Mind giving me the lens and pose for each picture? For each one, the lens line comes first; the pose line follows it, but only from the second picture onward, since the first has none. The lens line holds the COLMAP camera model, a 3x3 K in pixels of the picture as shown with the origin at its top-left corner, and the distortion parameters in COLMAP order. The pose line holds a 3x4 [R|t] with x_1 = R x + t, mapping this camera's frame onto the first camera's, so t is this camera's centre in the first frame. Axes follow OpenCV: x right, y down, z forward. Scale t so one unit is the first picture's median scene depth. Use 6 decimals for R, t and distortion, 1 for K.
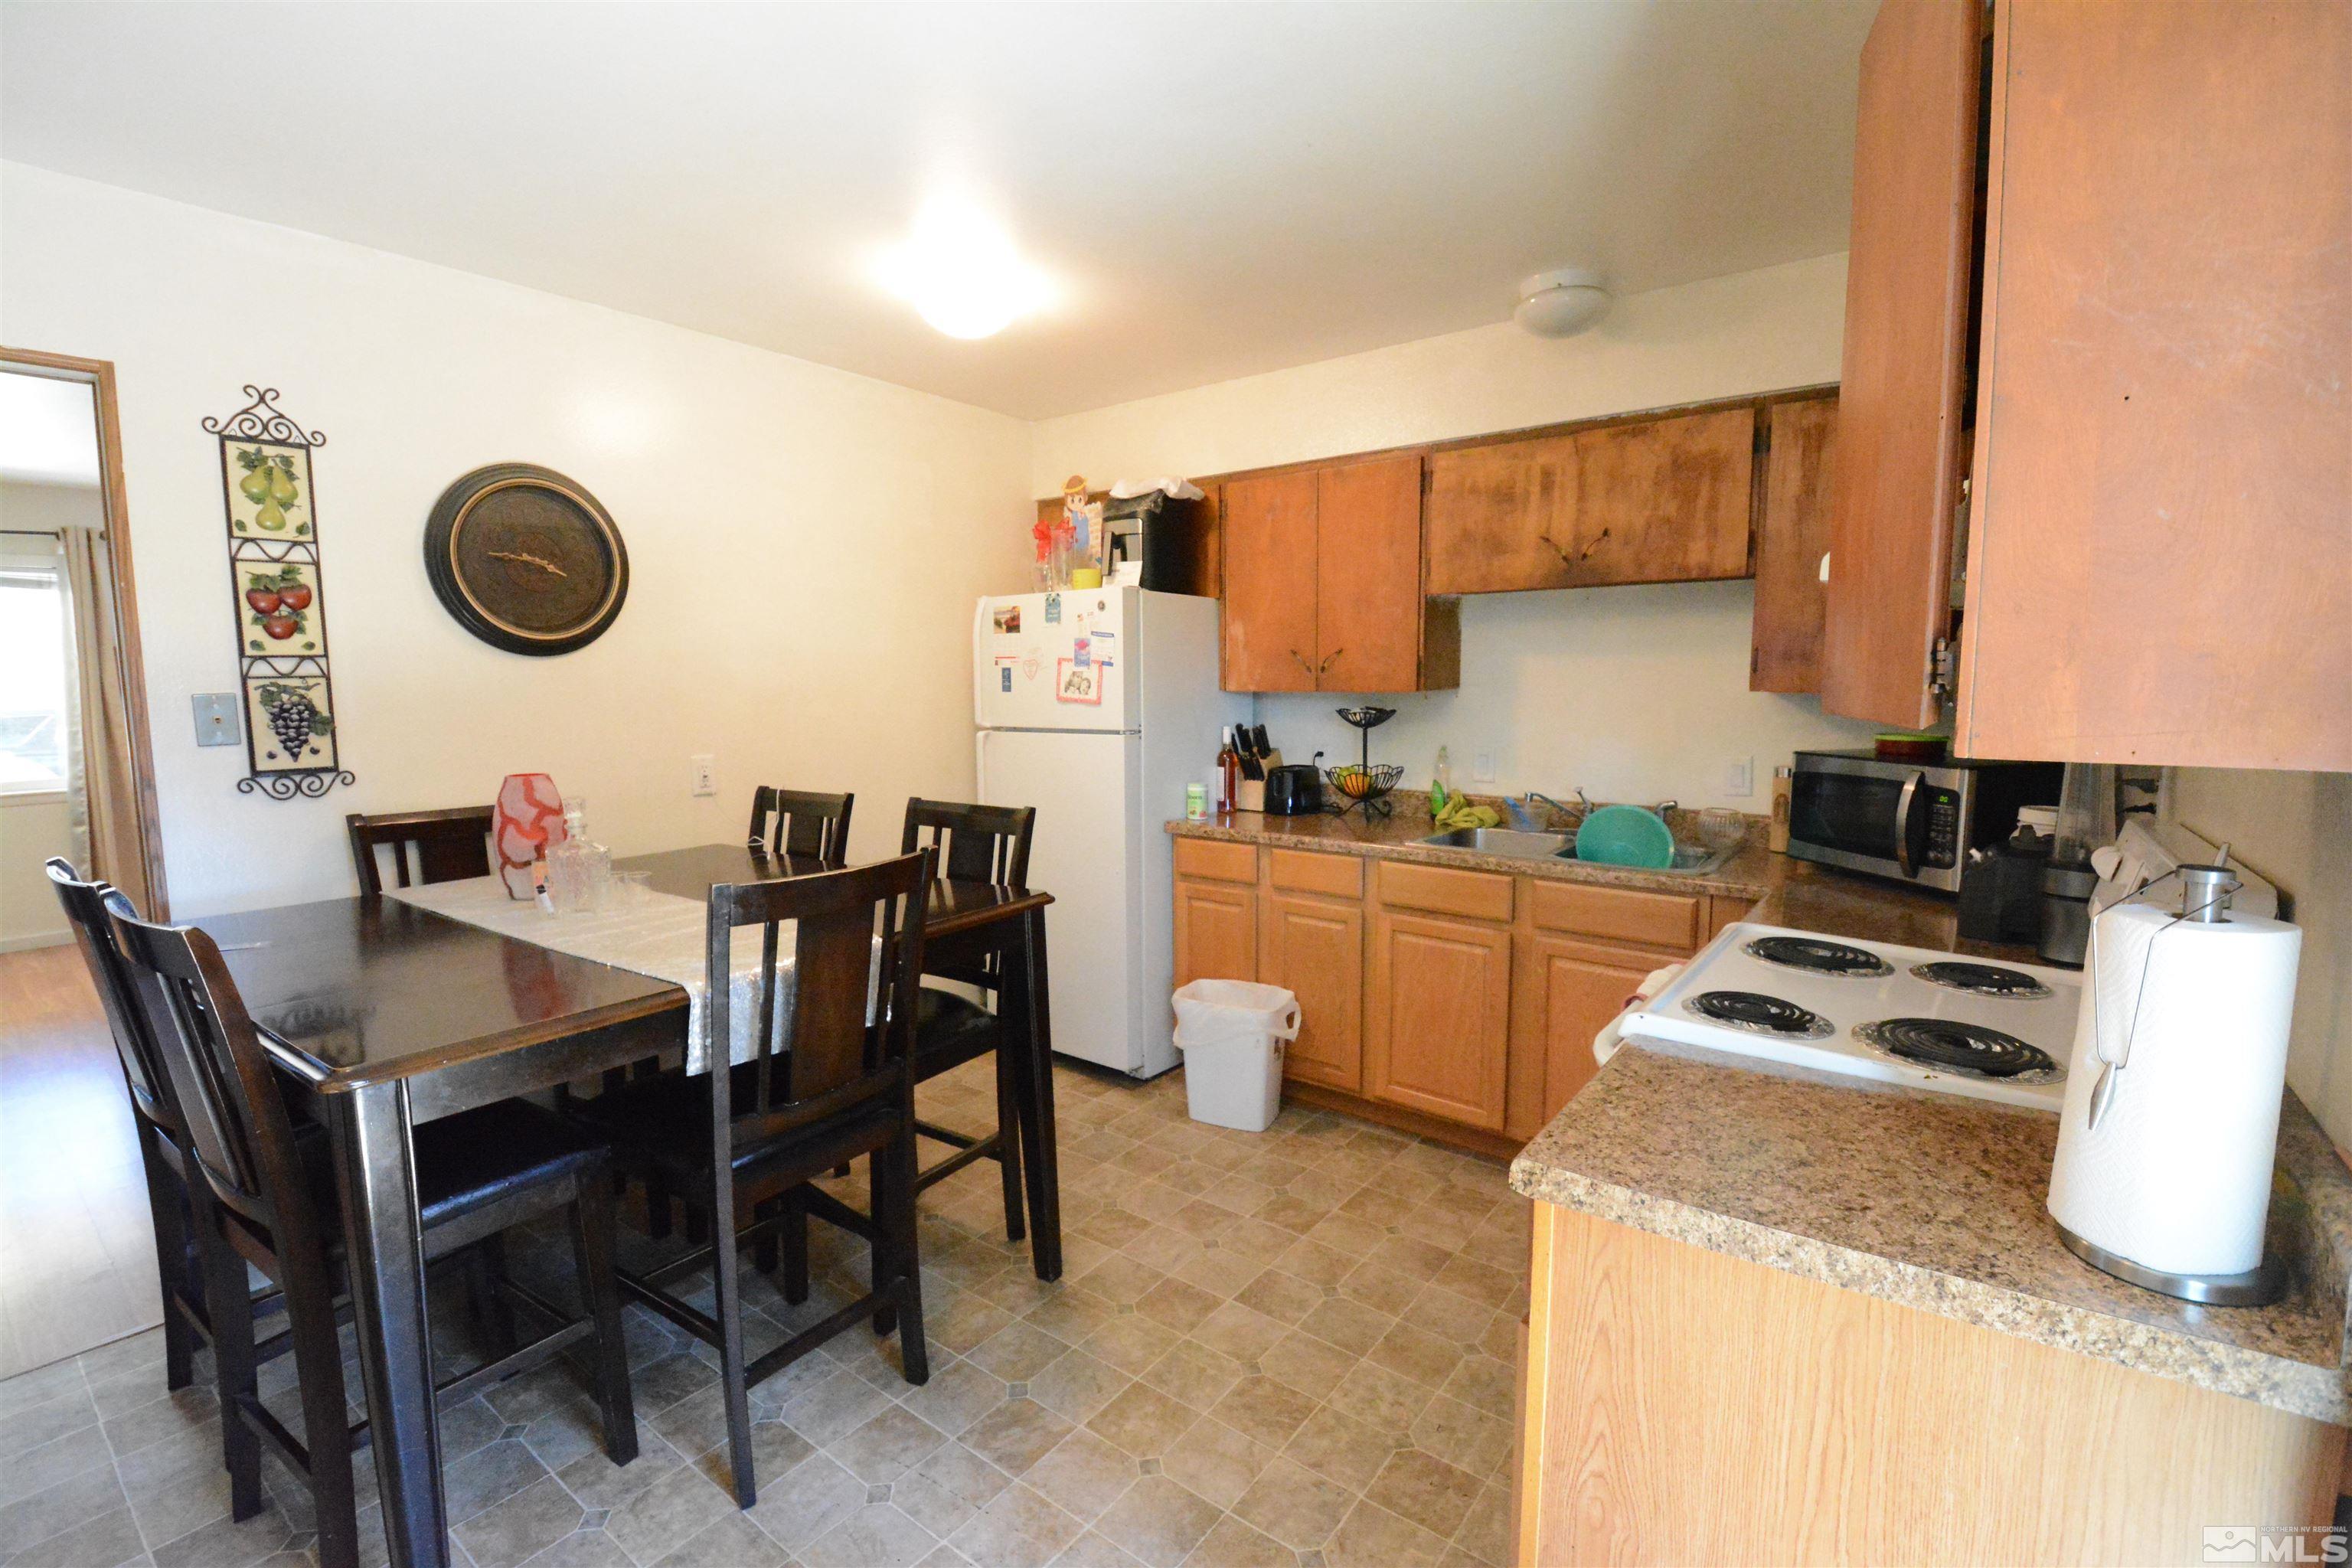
lens RADIAL K [[1048.3, 0, 1167.5], [0, 1048.3, 796.3], [0, 0, 1]] dist [0.034724, -0.040463]
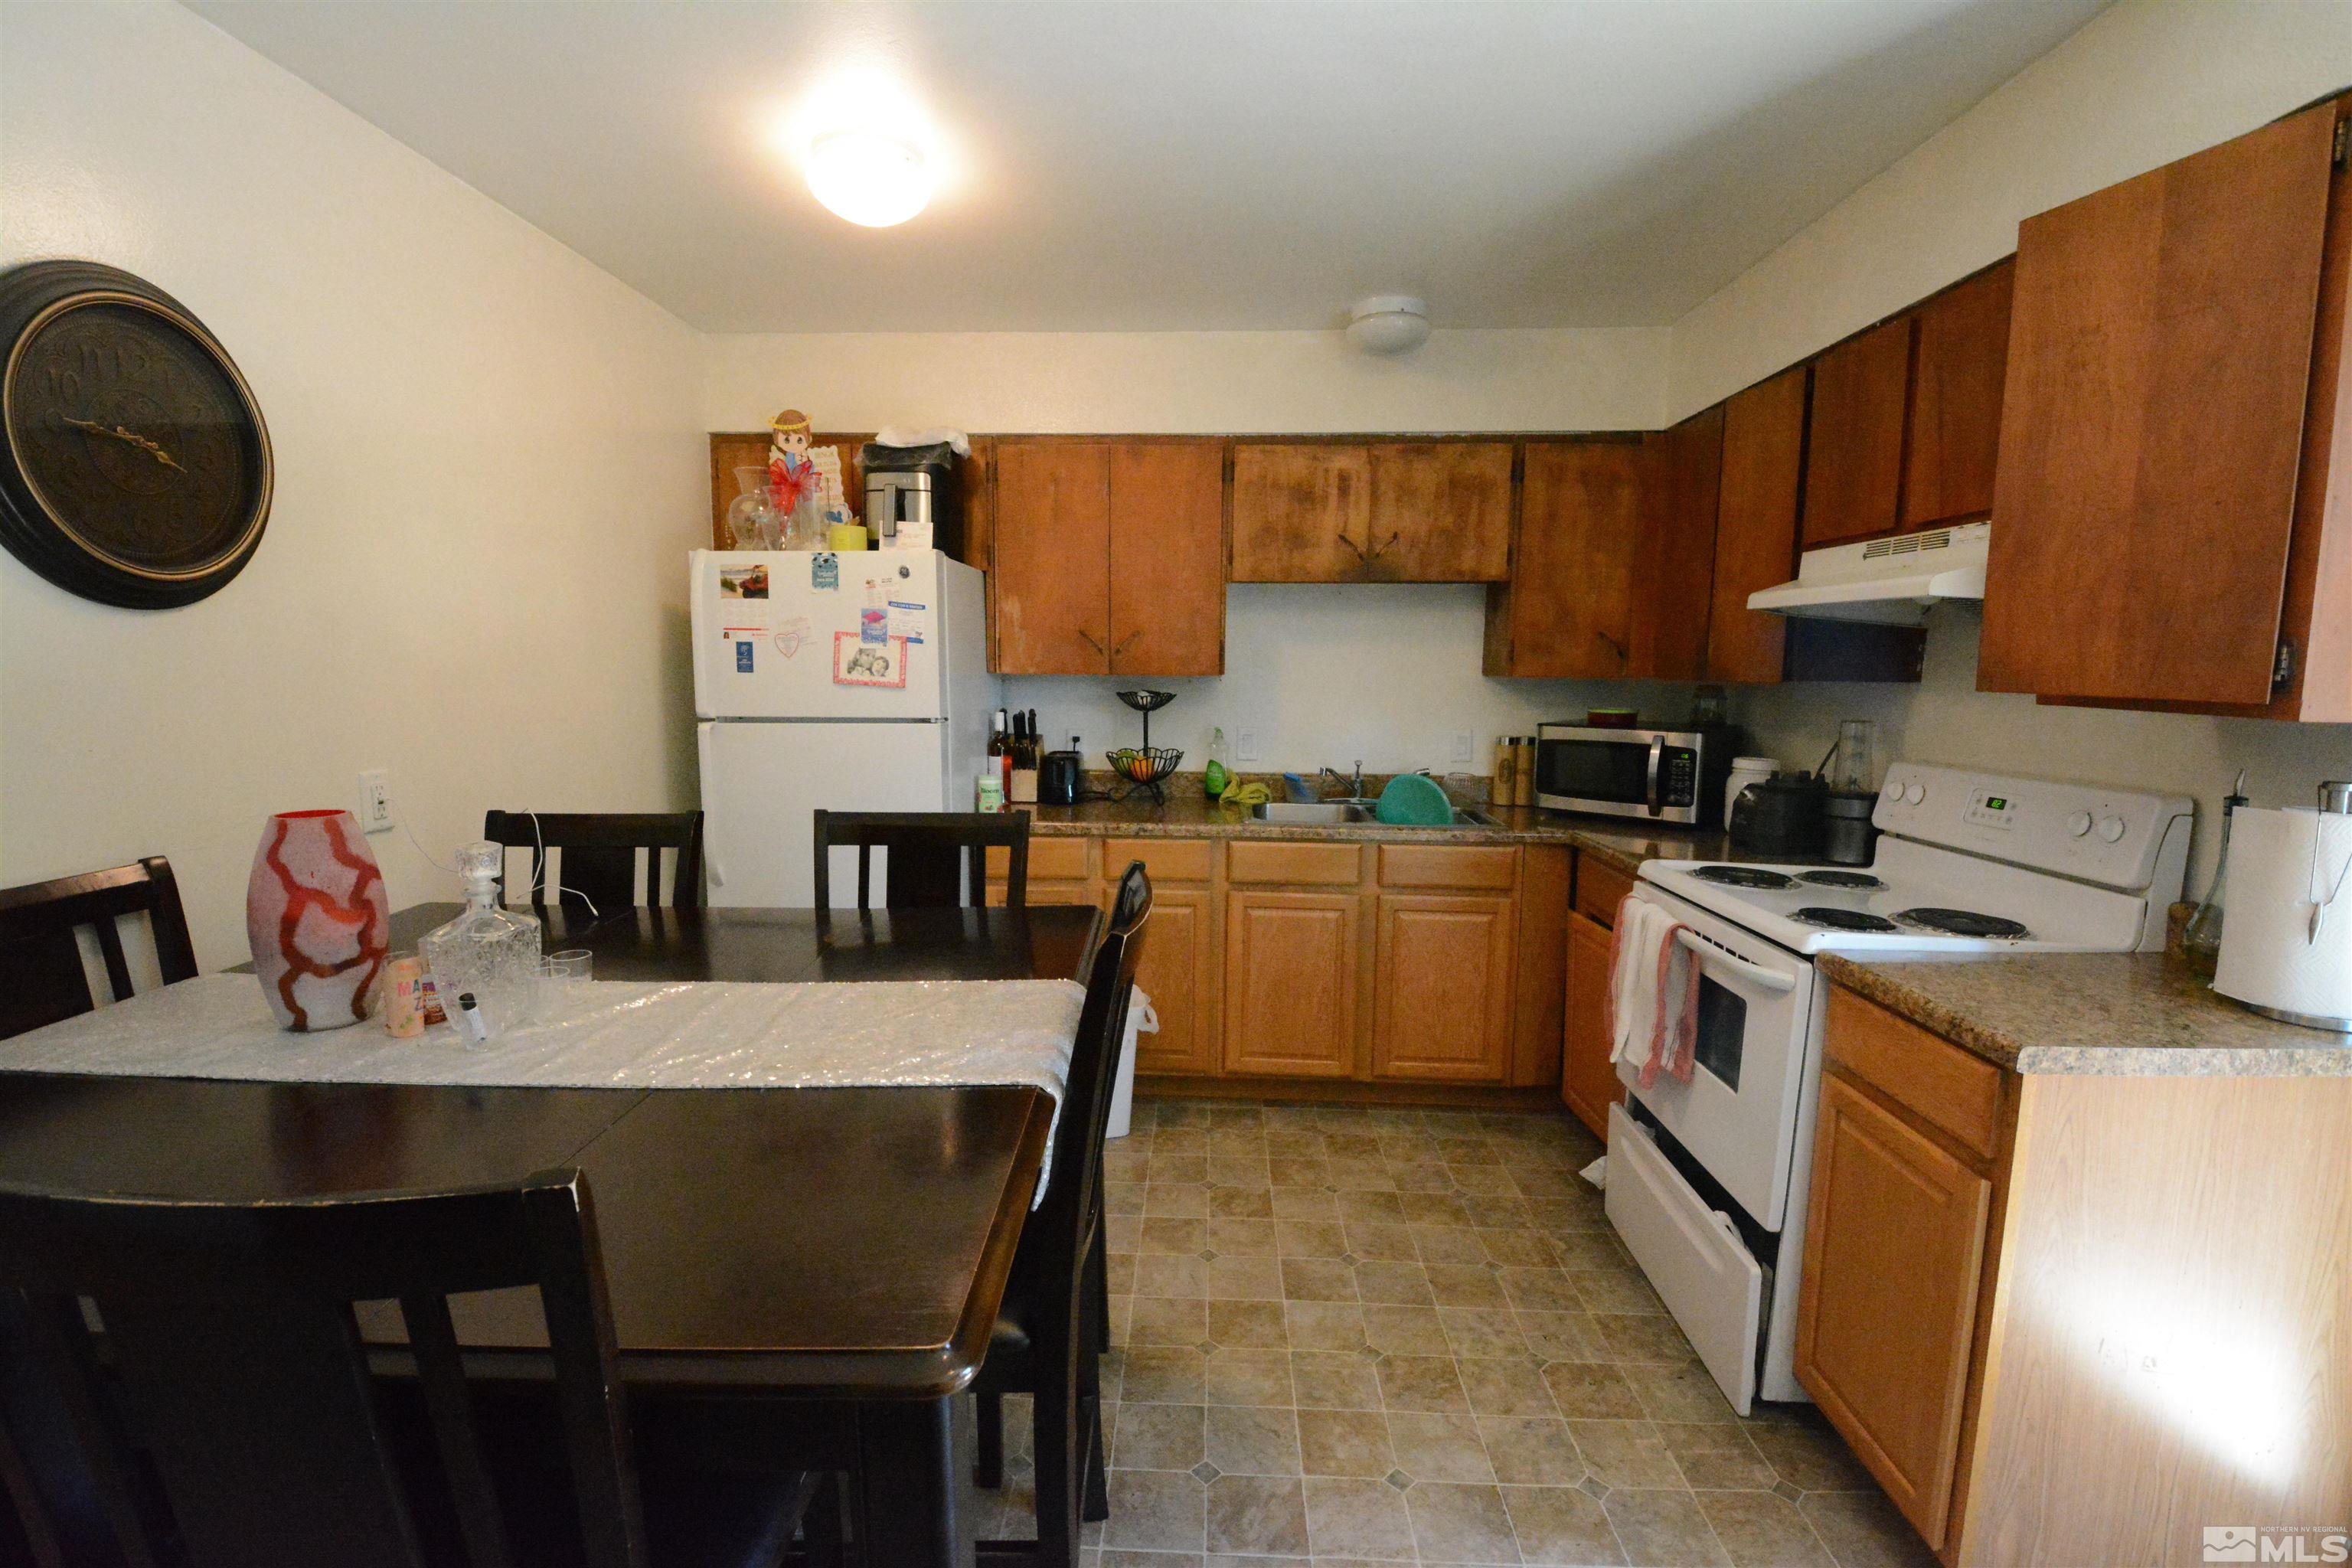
lens RADIAL K [[1057.1, 0, 1169.2], [0, 1057.1, 787.8], [0, 0, 1]] dist [0.036250, -0.032845]
pose [[0.813880, -0.057712, 0.578160, -0.469503], [0.053489, 0.998271, 0.024350, -0.019689], [-0.578566, 0.011107, 0.815560, 0.211572]]
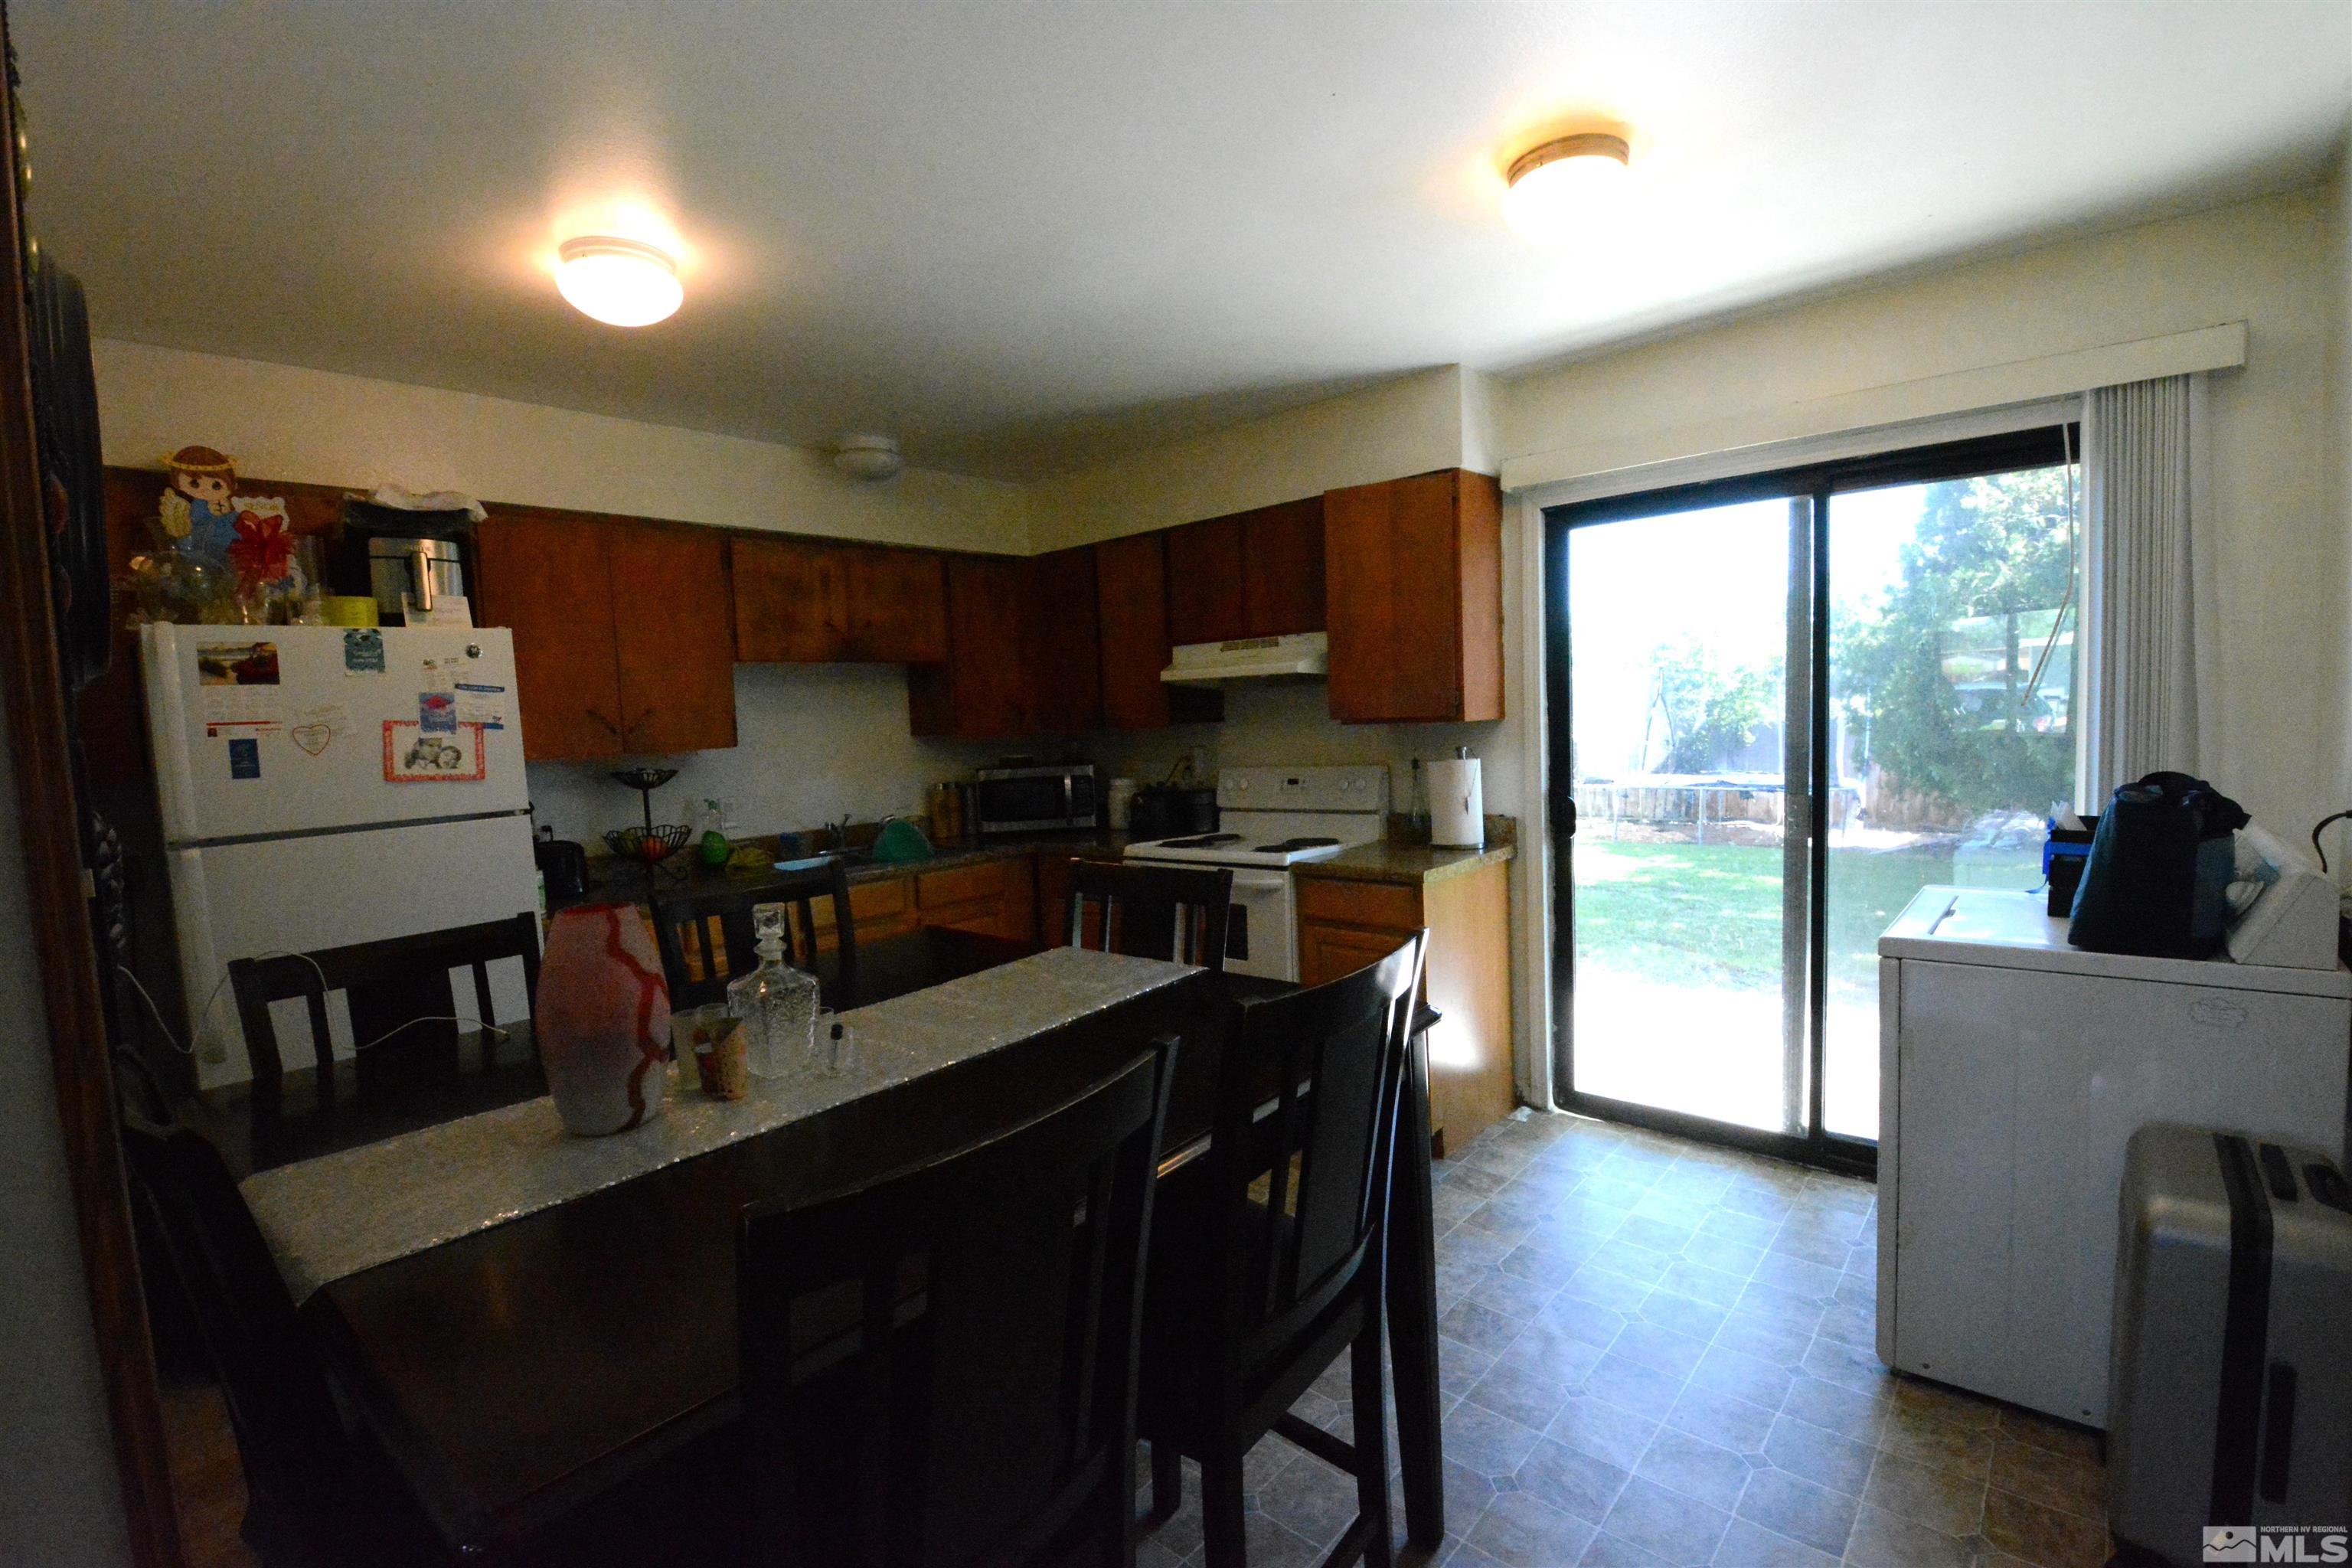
lens RADIAL K [[1048.3, 0, 1167.5], [0, 1048.3, 796.3], [0, 0, 1]] dist [0.034724, -0.040463]
pose [[0.071386, -0.075932, 0.994554, -0.950995], [0.158837, 0.985240, 0.063820, -0.054814], [-0.984721, 0.153416, 0.082394, 0.540522]]
